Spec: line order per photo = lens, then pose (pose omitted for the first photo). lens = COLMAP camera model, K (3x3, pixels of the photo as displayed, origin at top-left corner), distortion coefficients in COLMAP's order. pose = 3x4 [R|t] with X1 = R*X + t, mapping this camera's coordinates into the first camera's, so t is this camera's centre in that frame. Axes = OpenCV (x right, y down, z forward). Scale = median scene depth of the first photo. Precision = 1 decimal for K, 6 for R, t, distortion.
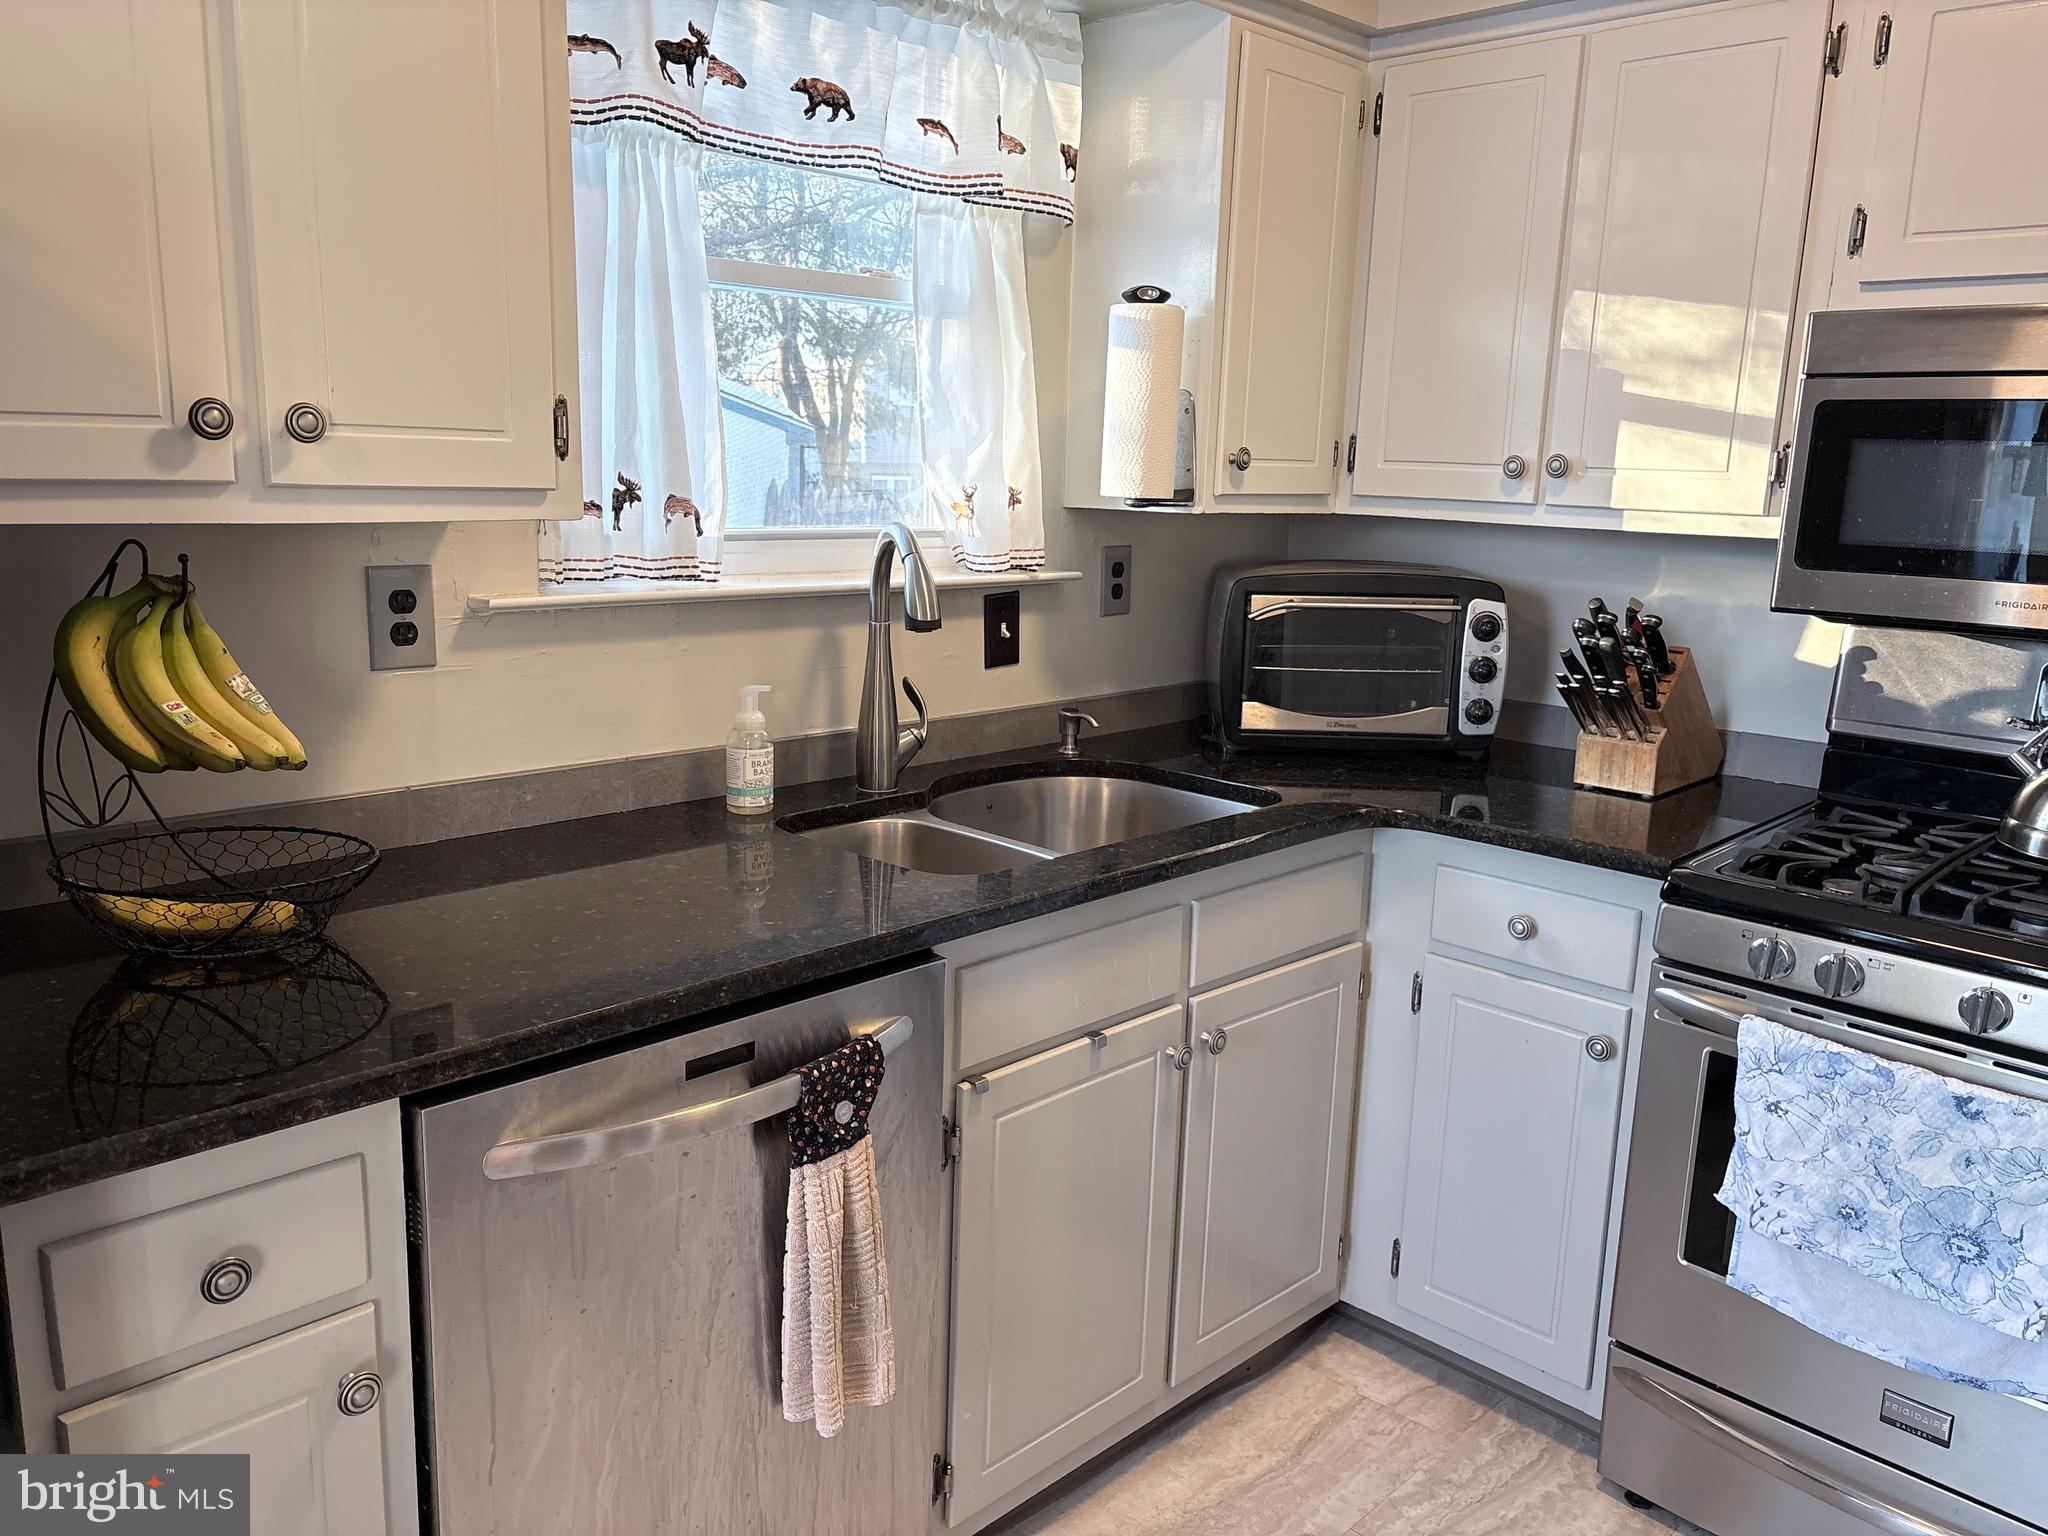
lens RADIAL K [[1555.1, 0, 1019.6], [0, 1555.1, 775.5], [0, 0, 1]] dist [0.031829, -0.019488]
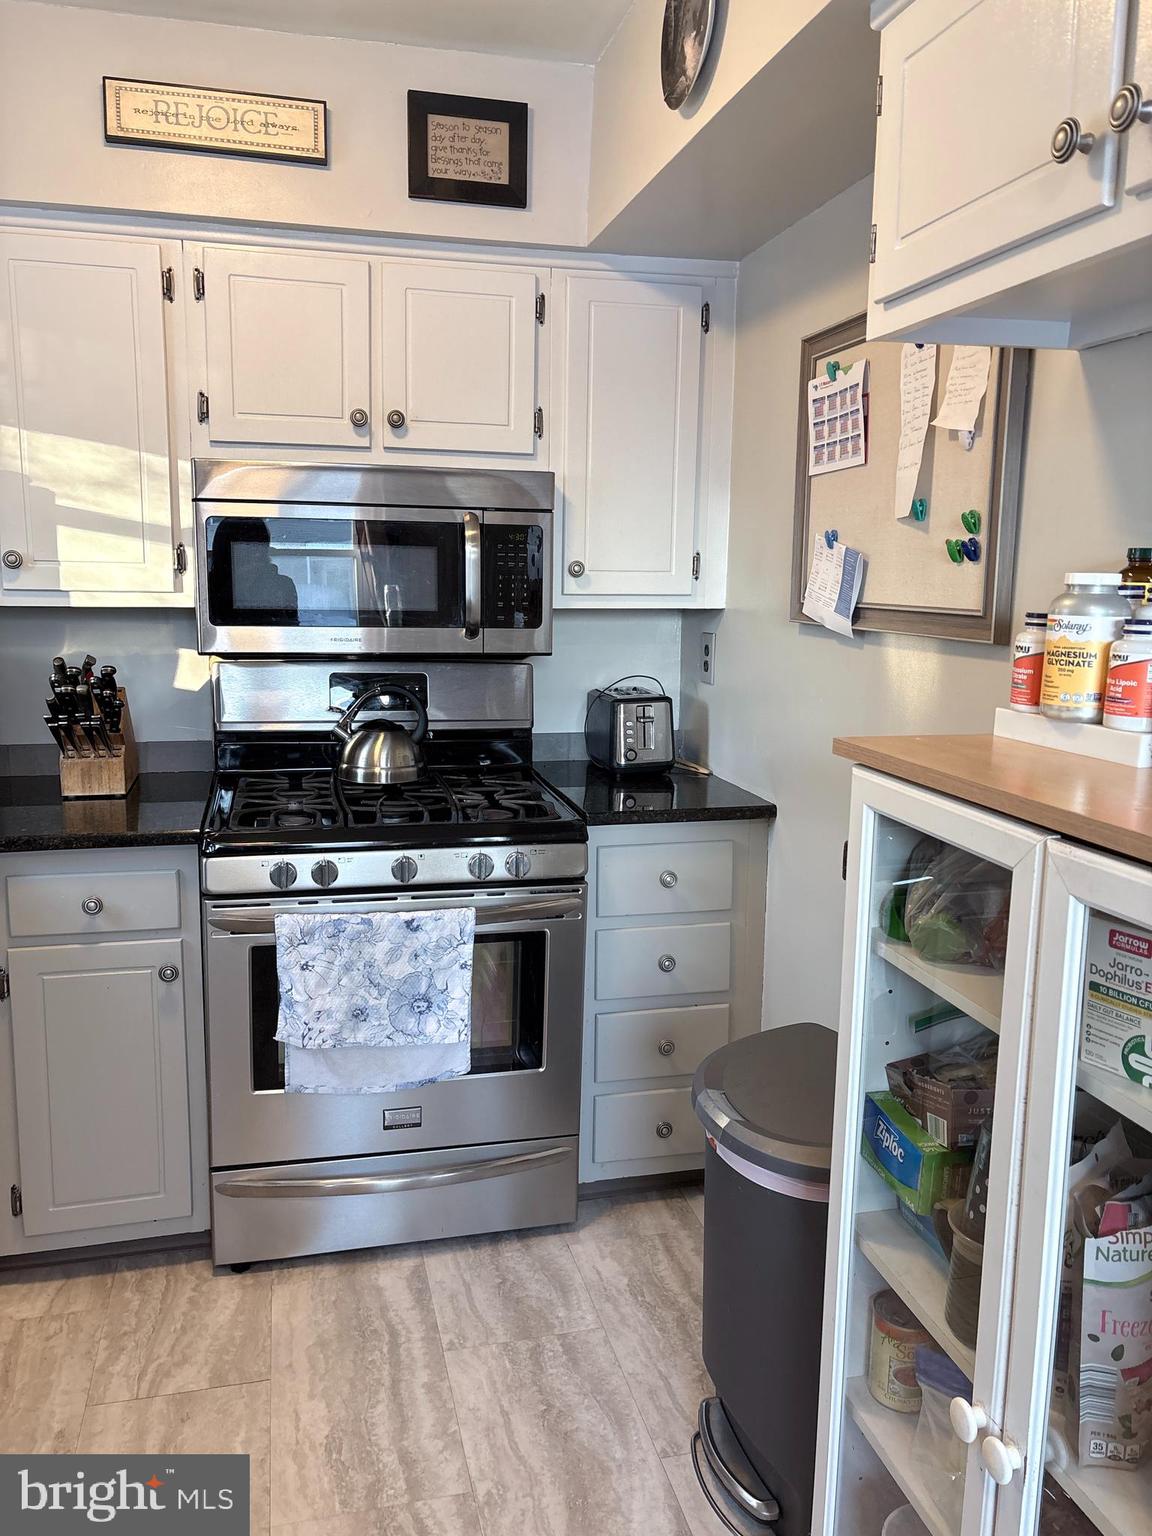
lens RADIAL K [[1166.3, 0, 567.9], [0, 1166.3, 762.0], [0, 0, 1]] dist [0.031829, -0.019488]
pose [[0.523521, -0.161278, 0.836609, -0.311276], [0.177941, 0.980964, 0.077757, -0.031236], [-0.833224, 0.108160, 0.542253, 0.119930]]
